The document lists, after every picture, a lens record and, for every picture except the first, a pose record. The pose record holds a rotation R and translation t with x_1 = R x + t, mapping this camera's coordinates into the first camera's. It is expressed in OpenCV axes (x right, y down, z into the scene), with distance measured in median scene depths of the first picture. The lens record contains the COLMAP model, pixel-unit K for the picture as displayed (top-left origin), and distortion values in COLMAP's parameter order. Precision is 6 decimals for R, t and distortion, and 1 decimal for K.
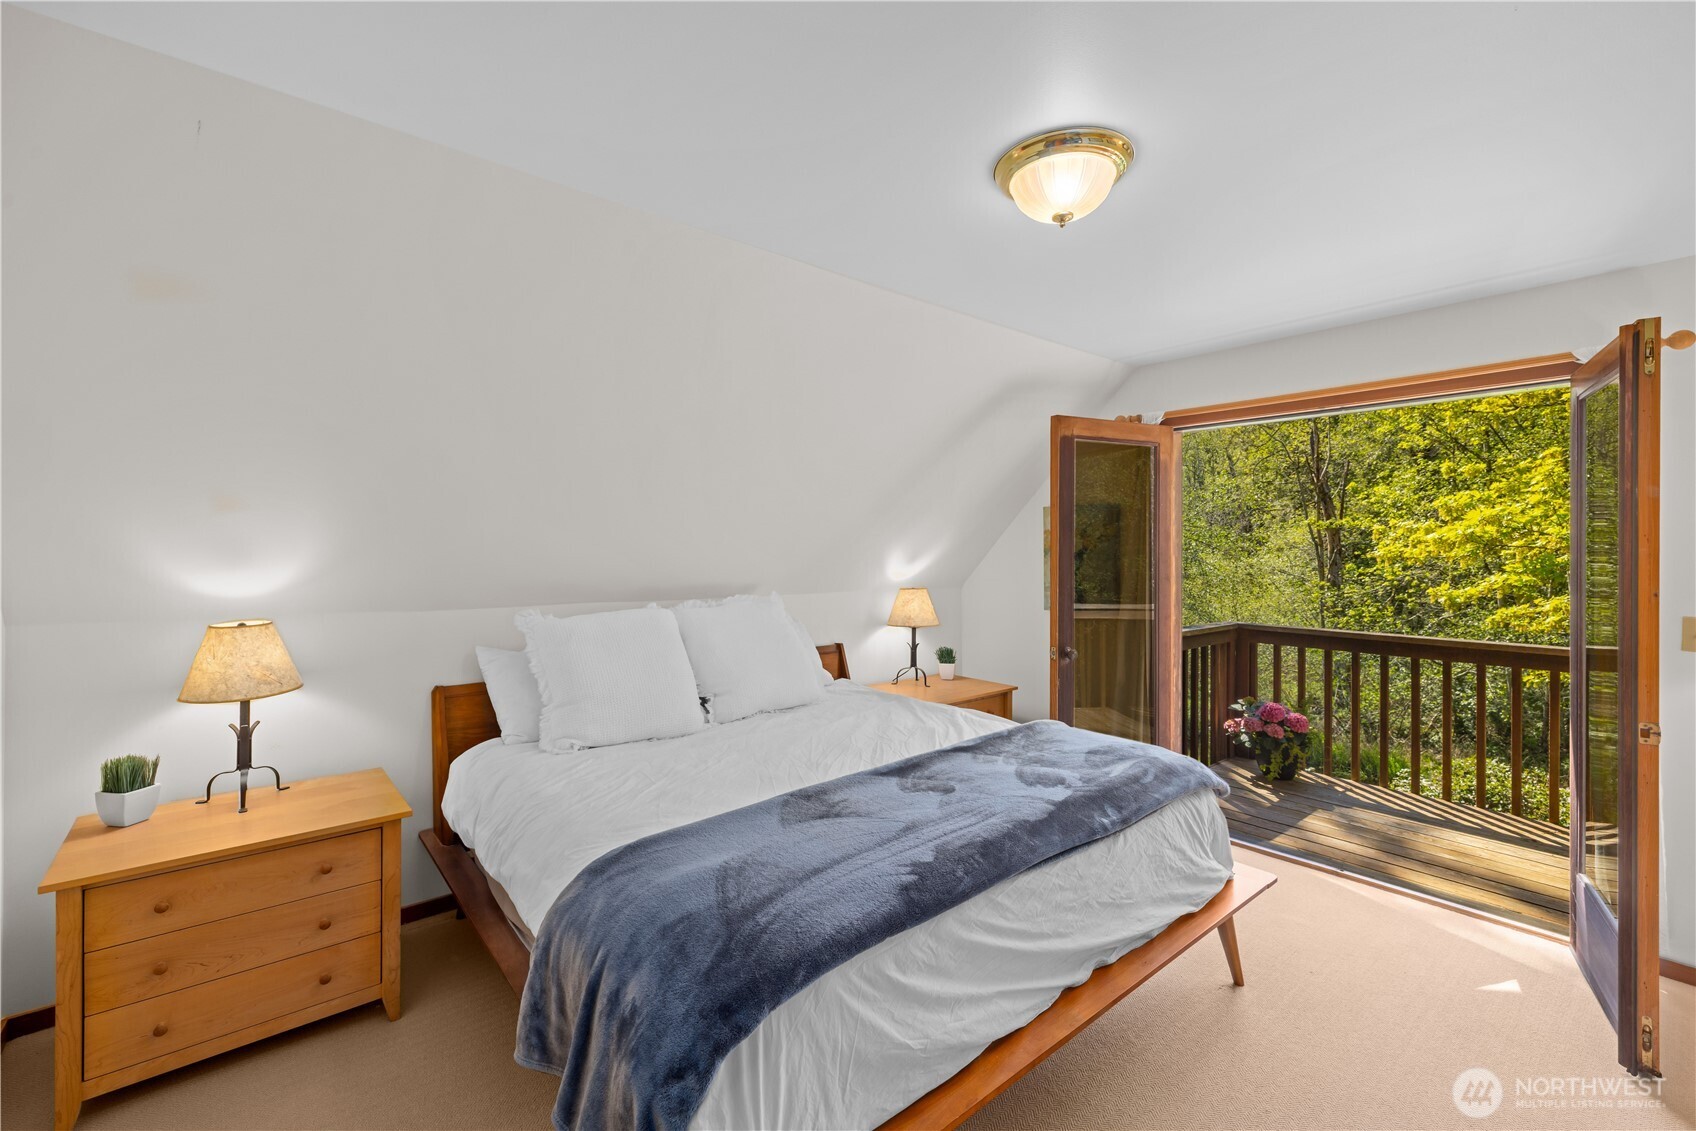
lens RADIAL K [[721.0, 0, 836.4], [0, 721.0, 537.9], [0, 0, 1]] dist [-0.001024, -0.000235]
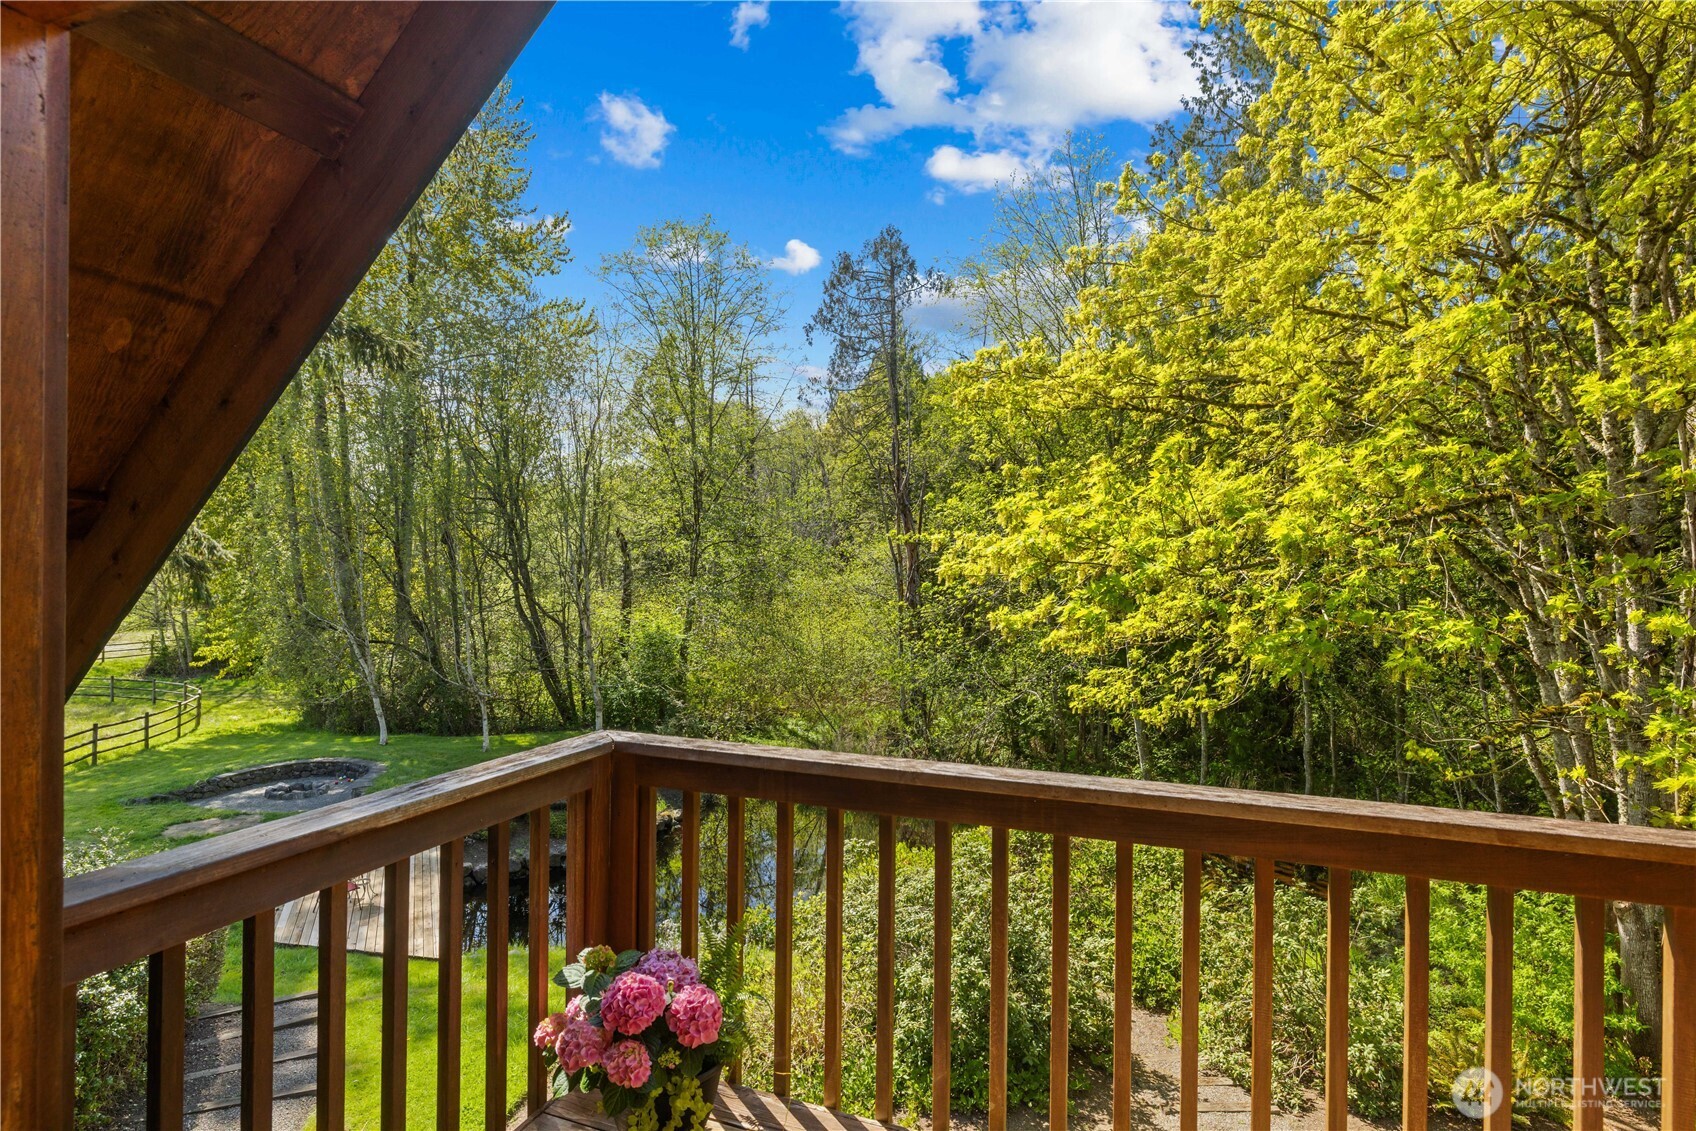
lens RADIAL K [[873.4, 0, 848.1], [0, 873.4, 562.4], [0, 0, 1]] dist [-0.000312, -0.000008]
pose [[0.866832, 0.002742, 0.498592, 0.136621], [-0.008706, 0.999916, 0.009638, 0.002529], [-0.498524, -0.012695, 0.866783, 0.159593]]
